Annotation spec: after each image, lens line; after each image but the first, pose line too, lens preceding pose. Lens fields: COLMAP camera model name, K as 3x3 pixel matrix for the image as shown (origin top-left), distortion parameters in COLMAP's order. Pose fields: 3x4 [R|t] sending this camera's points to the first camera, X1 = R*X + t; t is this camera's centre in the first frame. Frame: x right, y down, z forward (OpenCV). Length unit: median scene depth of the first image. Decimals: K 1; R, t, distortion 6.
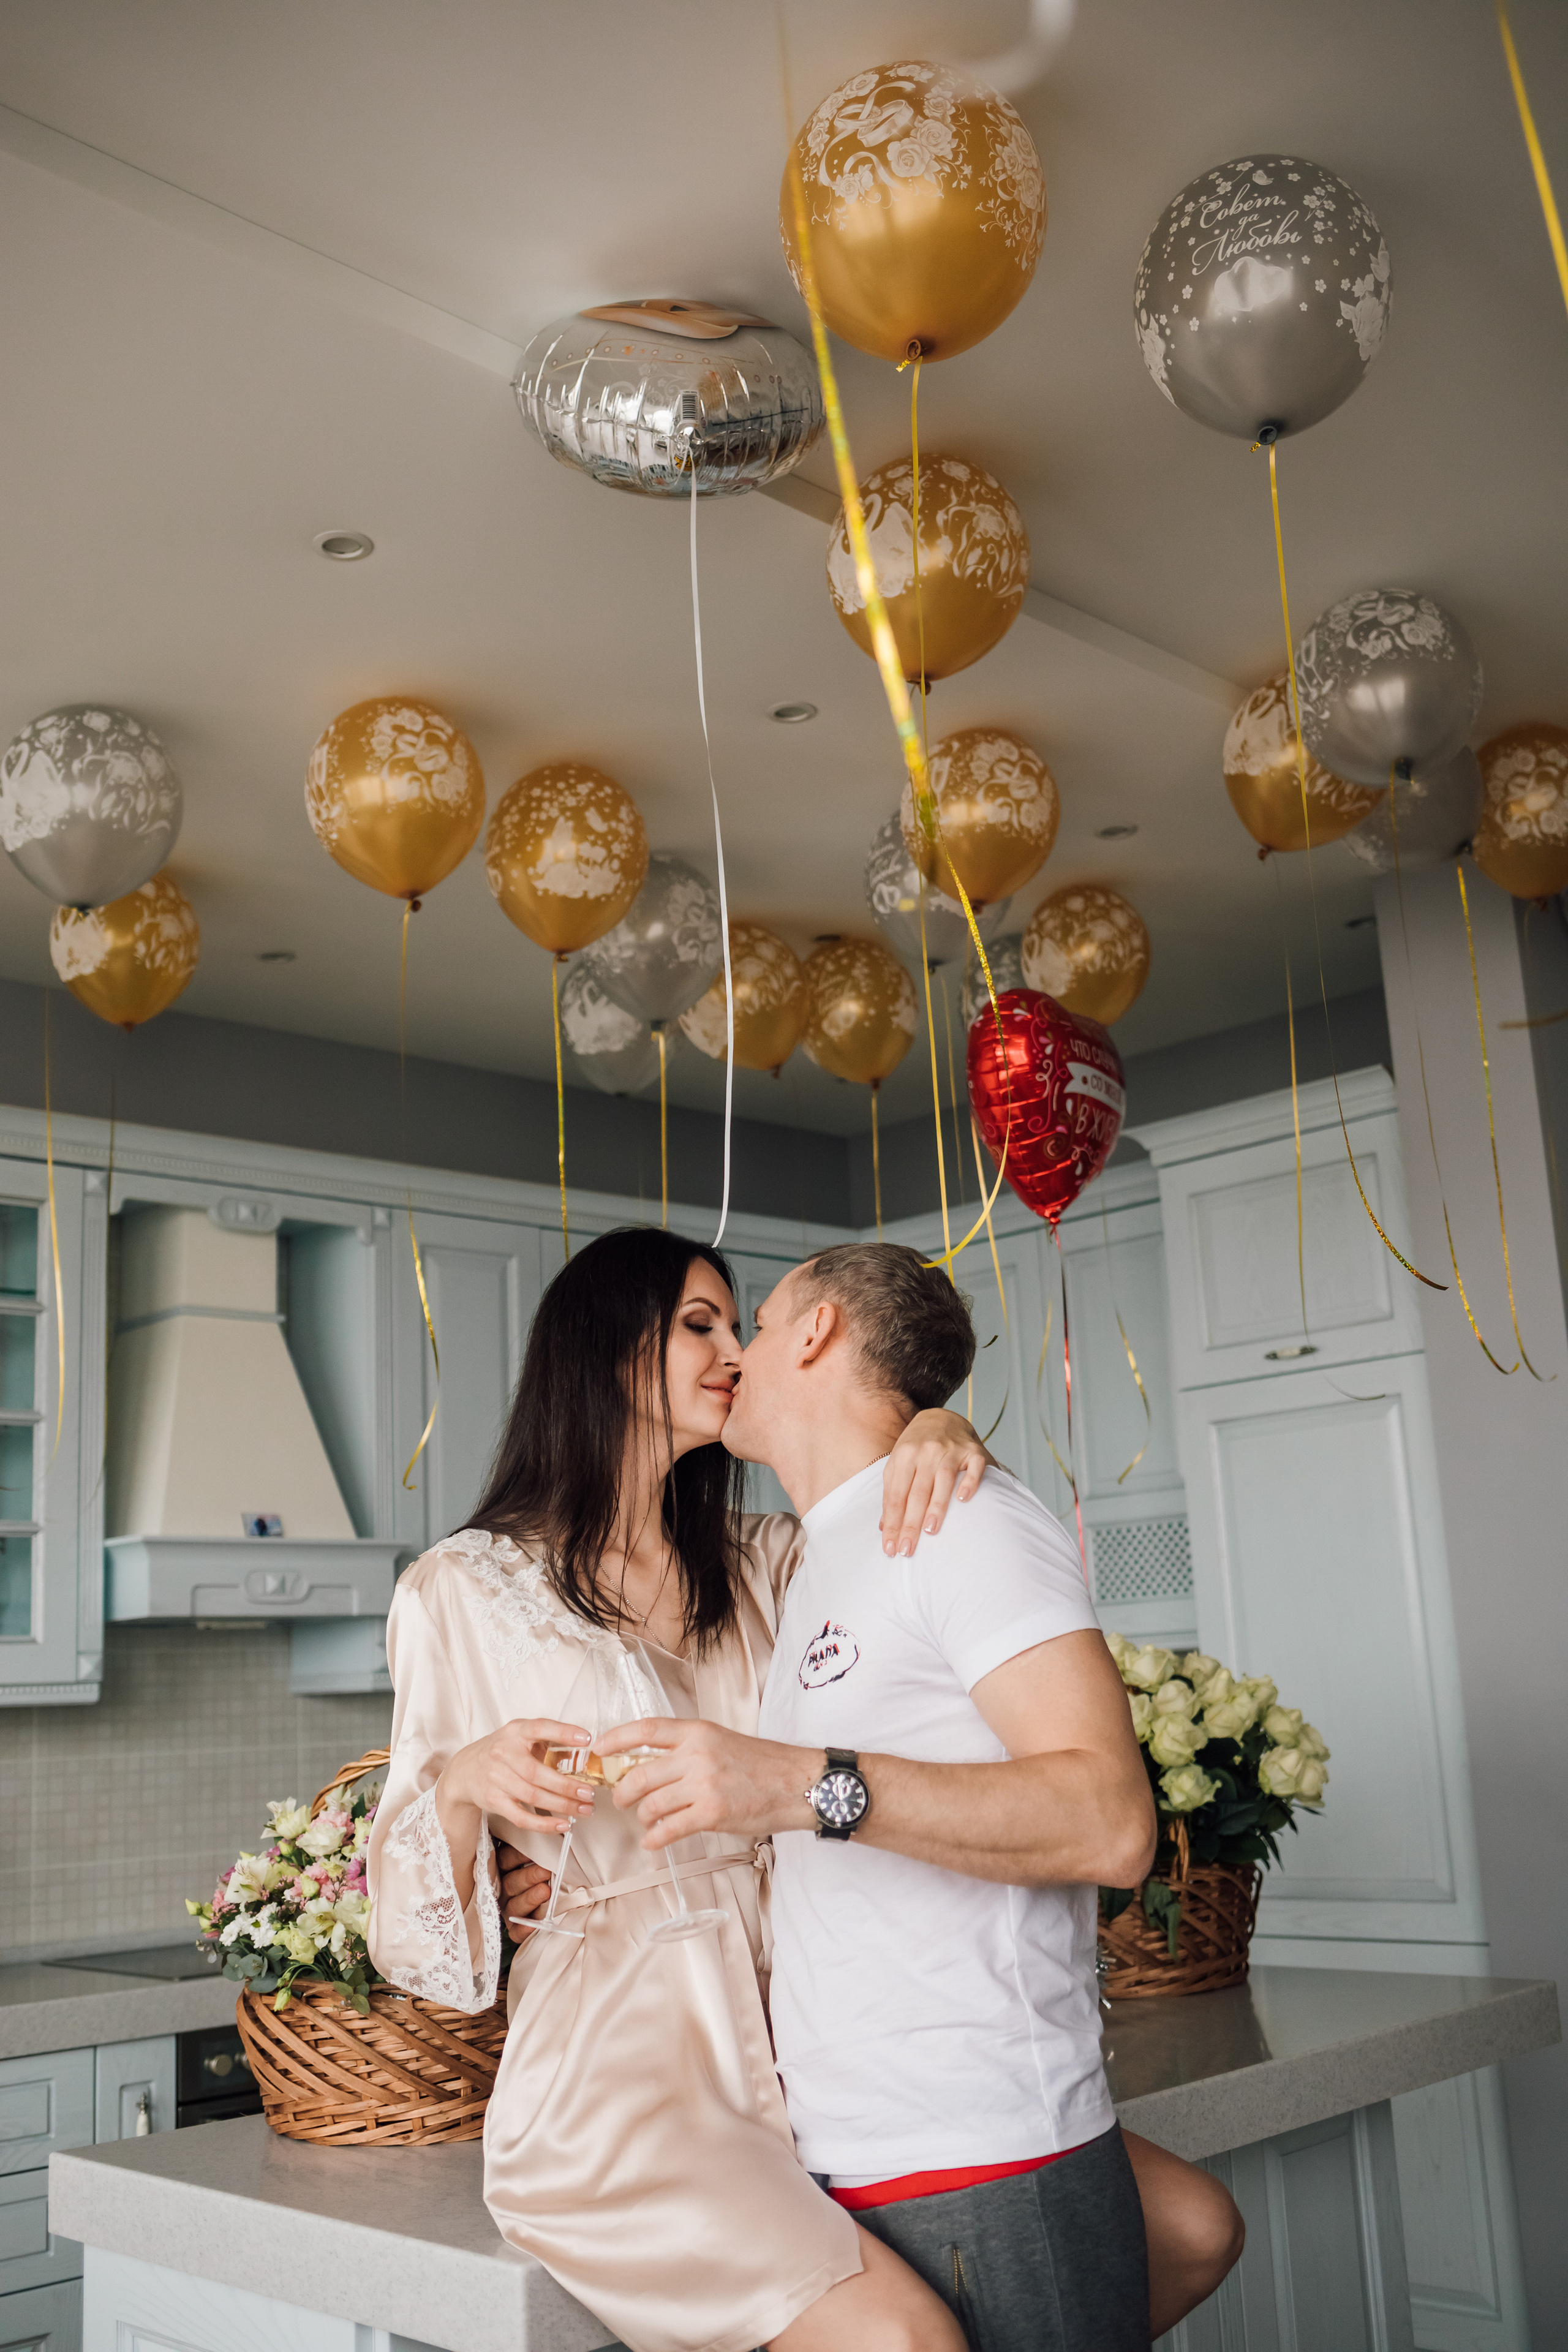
lens RADIAL K [[2277.4, 0, 793.5], [0, 2277.4, 1169.8], [0, 0, 1]] dist [-0.072161, 0.037665]
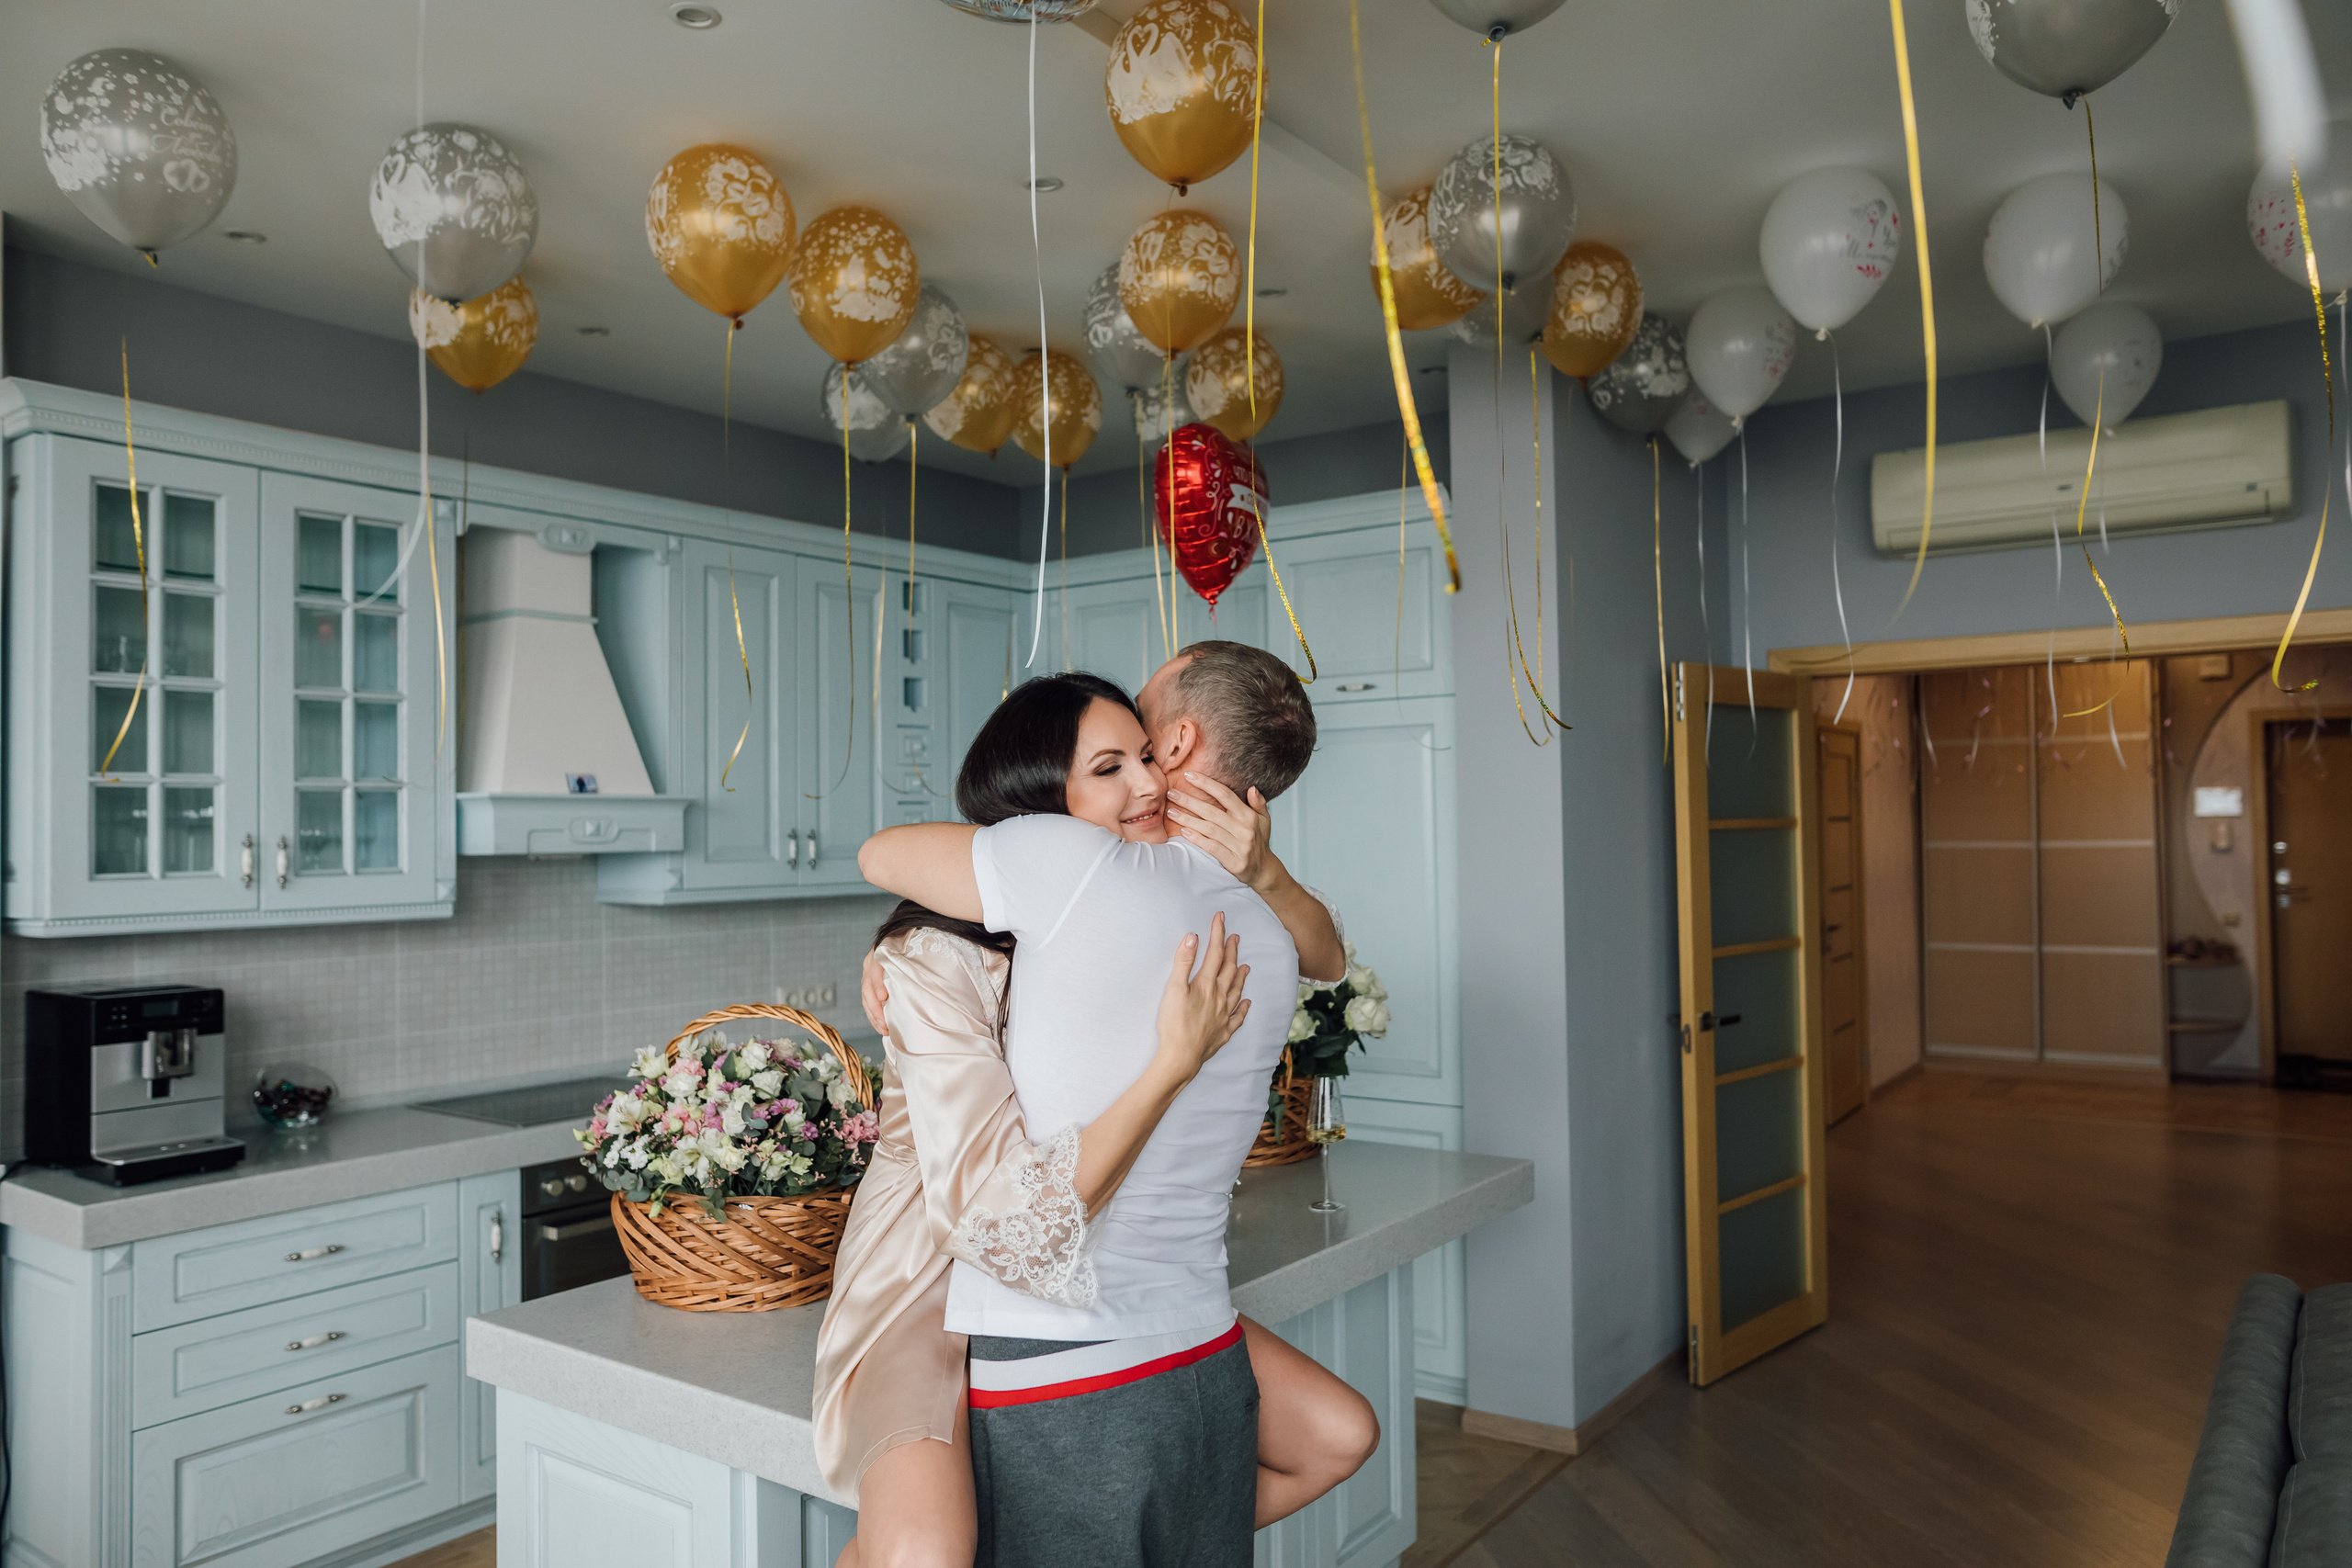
lens RADIAL K [[1632.0, 0, 1180.5], [0, 1632.0, 787.1], [0, 0, 1]] dist [-0.057398, 0.051379]
pose [[0.985424, 0.041005, 0.165099, -0.055068], [-0.071851, 0.980024, 0.185449, -0.042419], [-0.154196, -0.194608, 0.968685, 0.051274]]
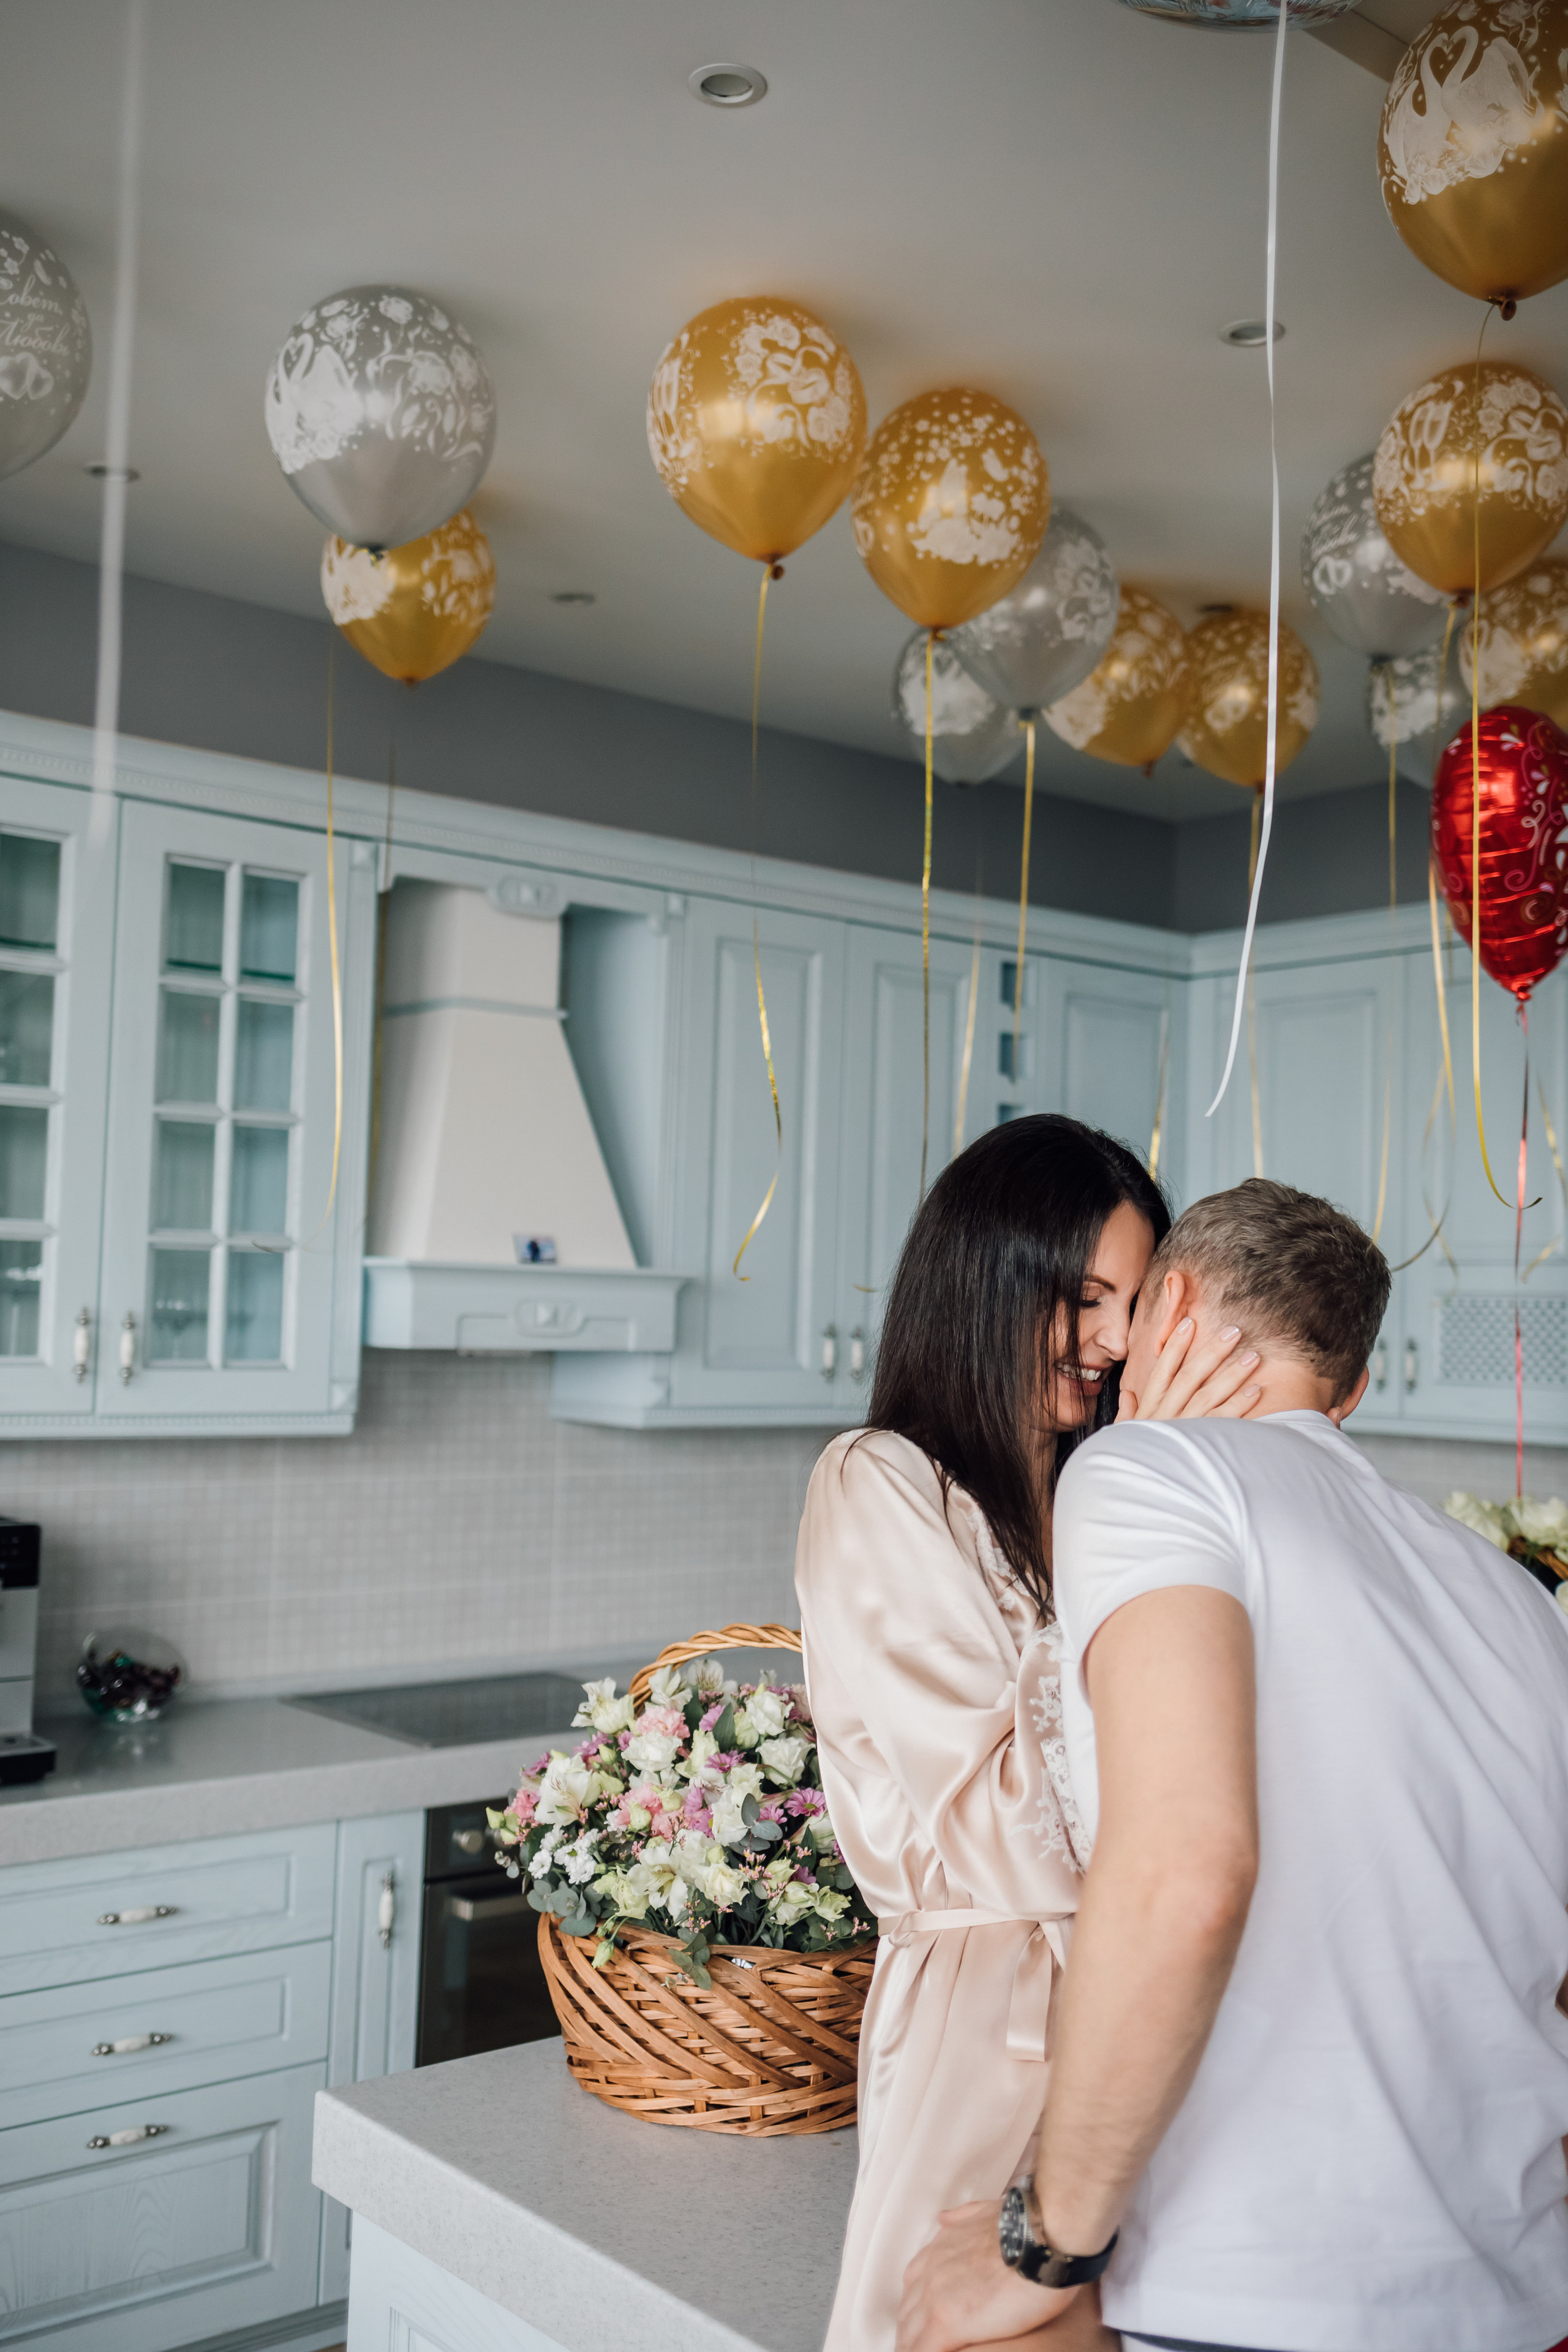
lens RADIAL K [[2280.7, 0, 780.9], [0, 2280.7, 1177.0], [0, 0, 1]] dist [0.021230, 0.005596]
pose [[0.993278, 0.074110, -0.088920, -0.065534], [-0.058016, 0.983457, 0.171600, -0.036240], [0.100166, -0.165288, 0.981146, 0.138128]]
